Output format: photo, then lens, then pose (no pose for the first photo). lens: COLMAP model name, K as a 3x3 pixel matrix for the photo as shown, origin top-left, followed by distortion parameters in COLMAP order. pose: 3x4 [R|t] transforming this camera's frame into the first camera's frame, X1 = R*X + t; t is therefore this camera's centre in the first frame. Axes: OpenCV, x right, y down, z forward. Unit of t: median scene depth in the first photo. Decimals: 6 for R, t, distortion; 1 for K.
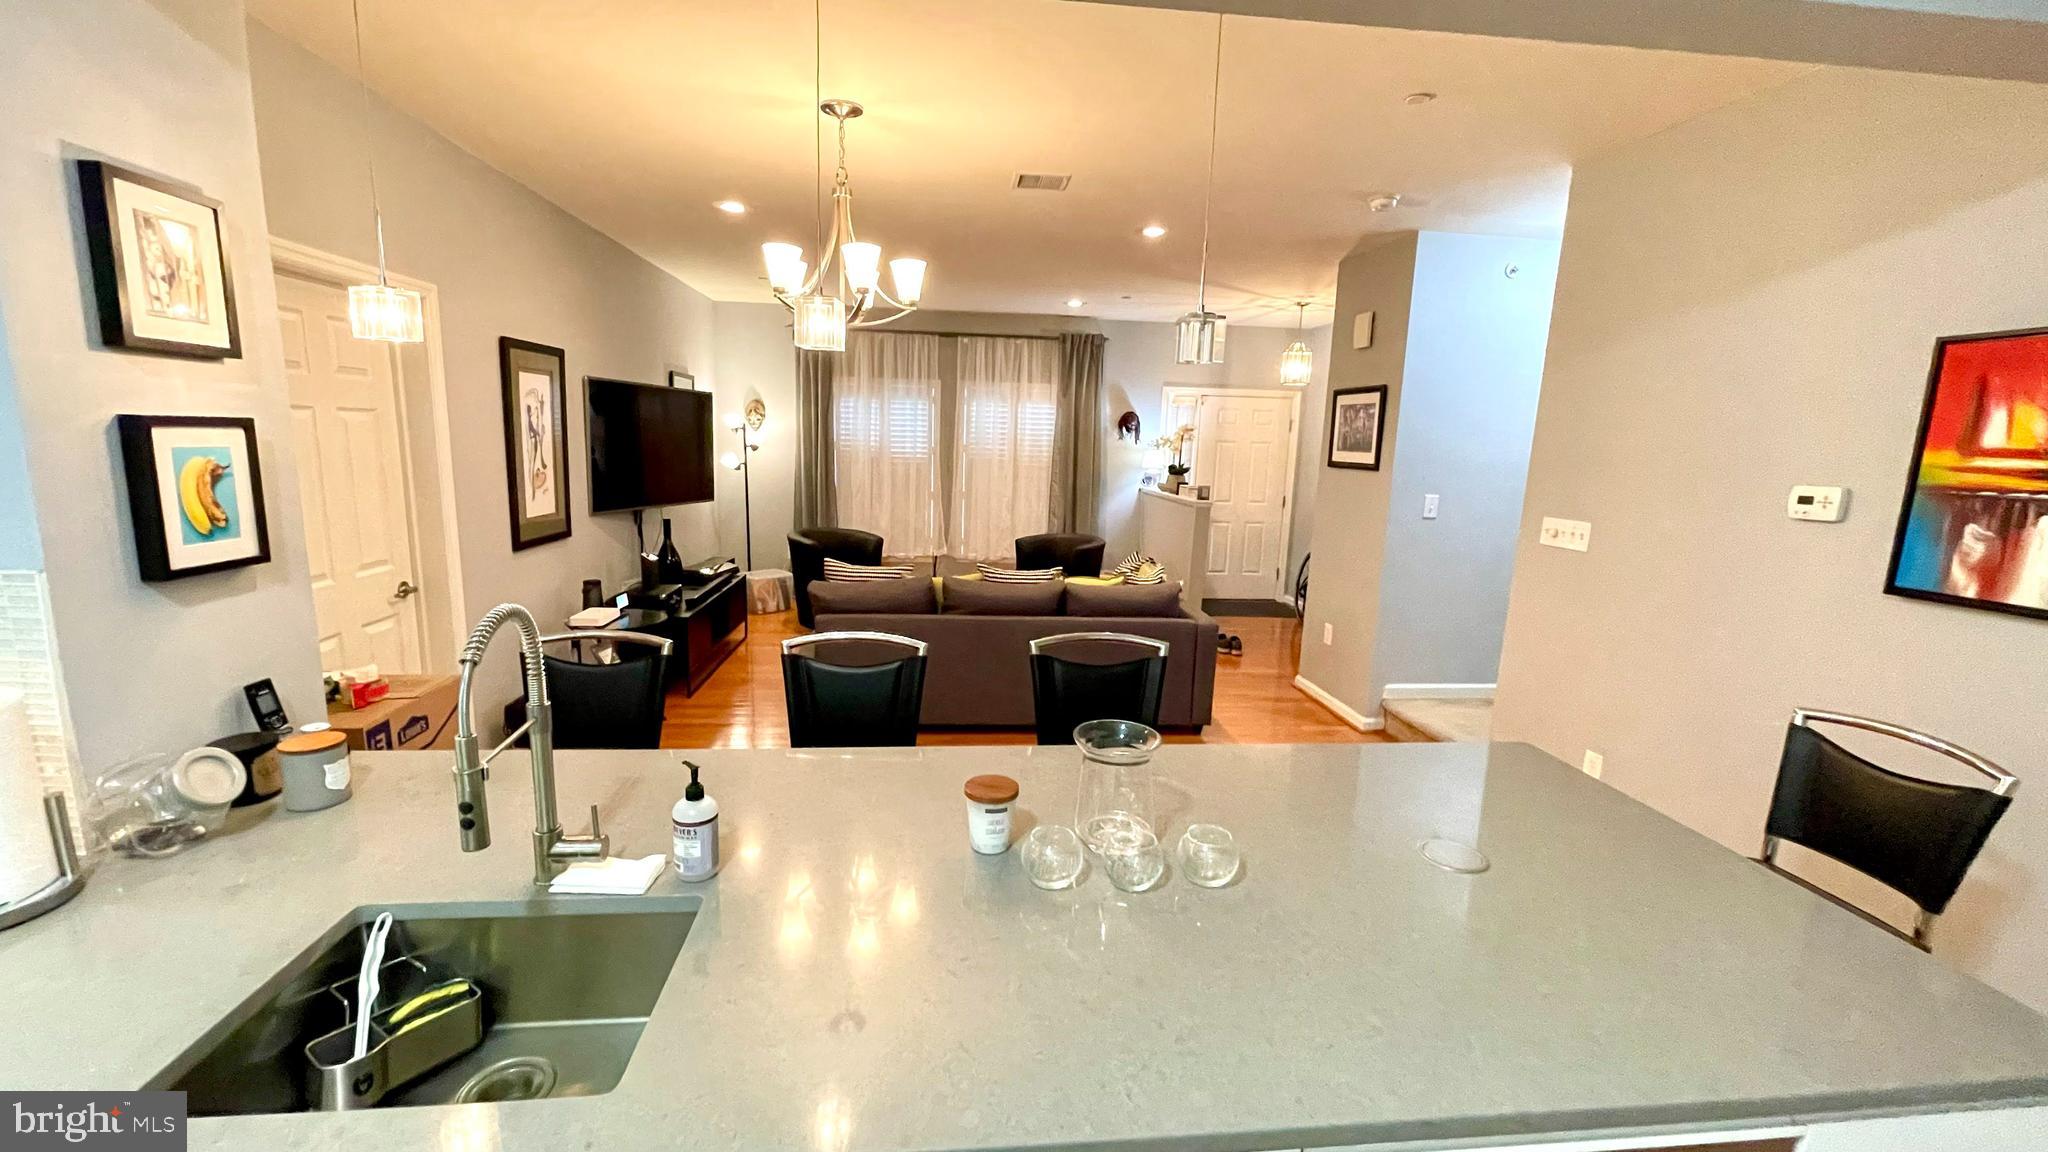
lens RADIAL K [[821.8, 0, 1012.4], [0, 821.8, 581.3], [0, 0, 1]] dist [-0.002907, -0.000269]
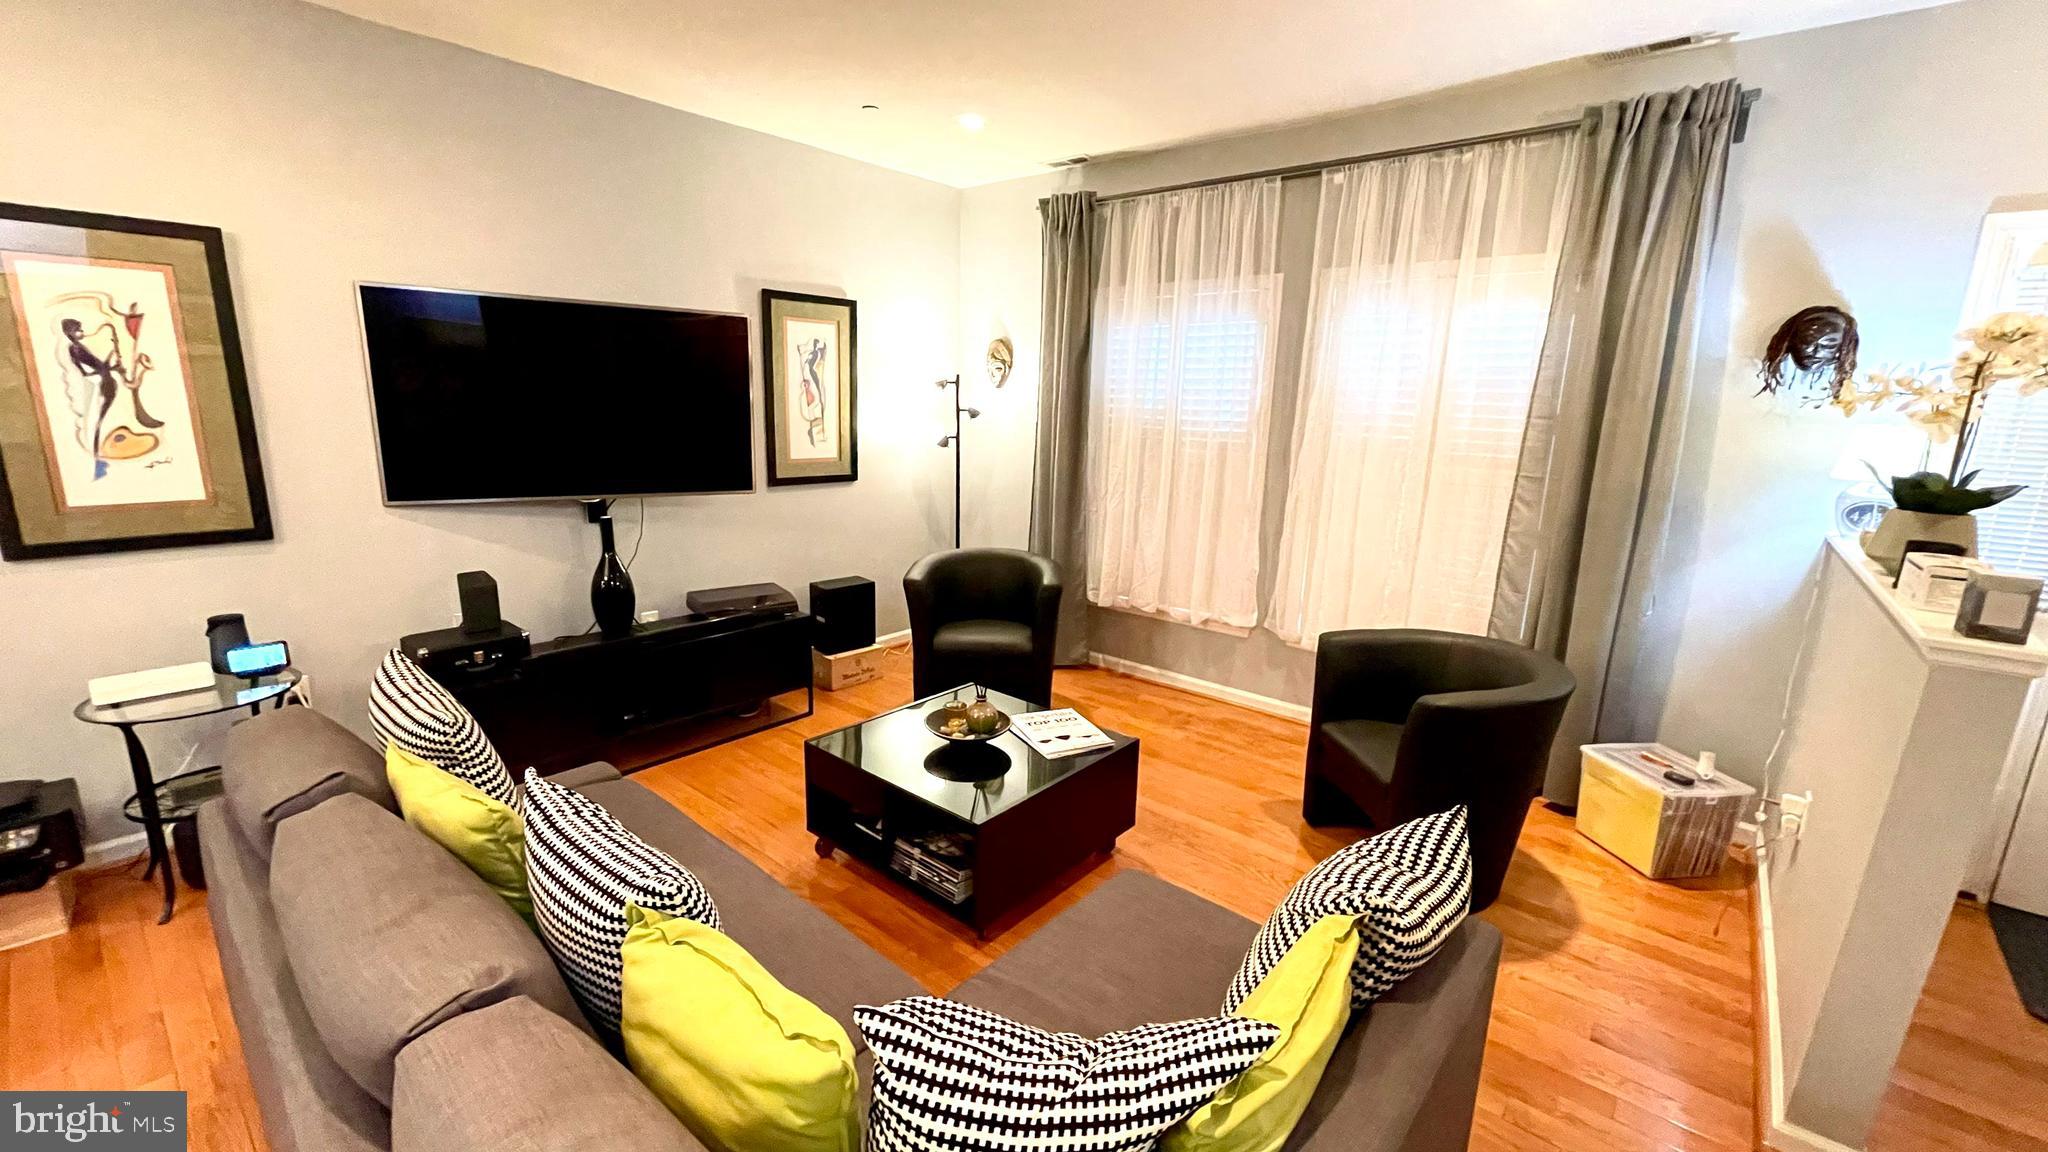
lens RADIAL K [[821.8, 0, 1012.4], [0, 821.8, 581.3], [0, 0, 1]] dist [-0.002907, -0.000269]
pose [[0.692906, 0.144165, -0.706469, 0.172110], [-0.128860, 0.988793, 0.075391, -0.082557], [0.709420, 0.038797, 0.703717, 0.557935]]
